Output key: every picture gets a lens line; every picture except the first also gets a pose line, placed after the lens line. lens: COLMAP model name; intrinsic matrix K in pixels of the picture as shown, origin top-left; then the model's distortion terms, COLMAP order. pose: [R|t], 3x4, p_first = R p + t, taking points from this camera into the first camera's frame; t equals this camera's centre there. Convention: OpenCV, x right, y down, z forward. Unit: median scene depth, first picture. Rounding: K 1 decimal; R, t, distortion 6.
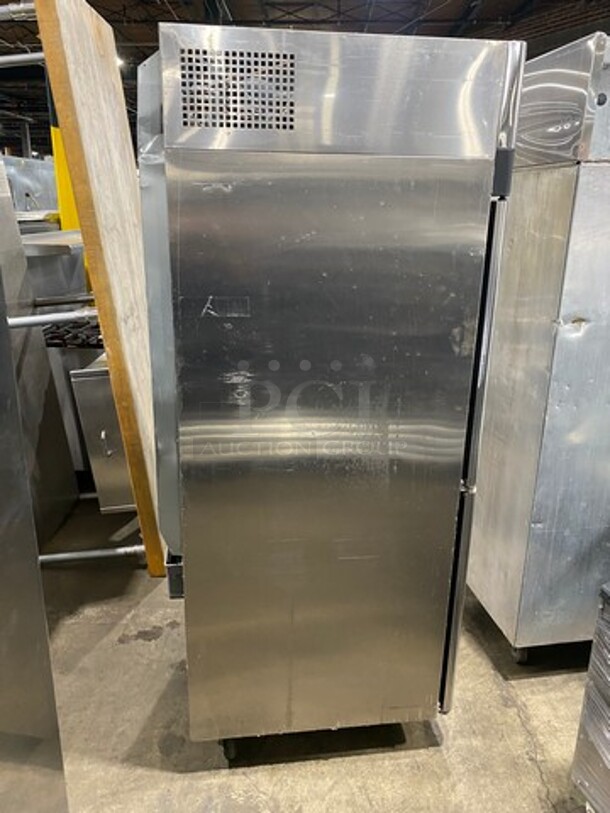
lens RADIAL K [[630.3, 0, 305.0], [0, 630.3, 406.5], [0, 0, 1]] dist [0.016749, 0.005458]
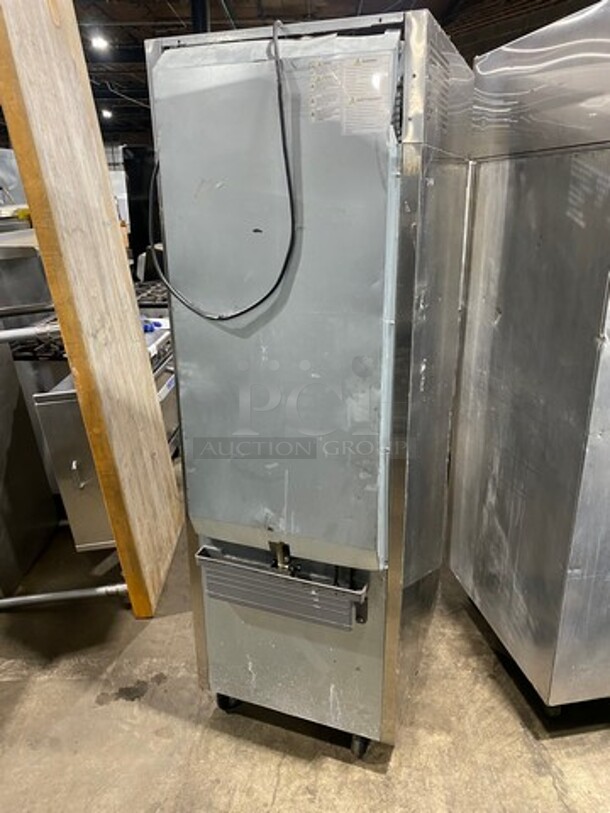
lens RADIAL K [[616.9, 0, 315.6], [0, 616.9, 406.9], [0, 0, 1]] dist [0.009103, 0.004513]
pose [[0.999692, -0.022743, 0.009897, 0.010540], [0.022417, 0.999241, 0.031847, -0.059390], [-0.010614, -0.031616, 0.999444, 0.146060]]
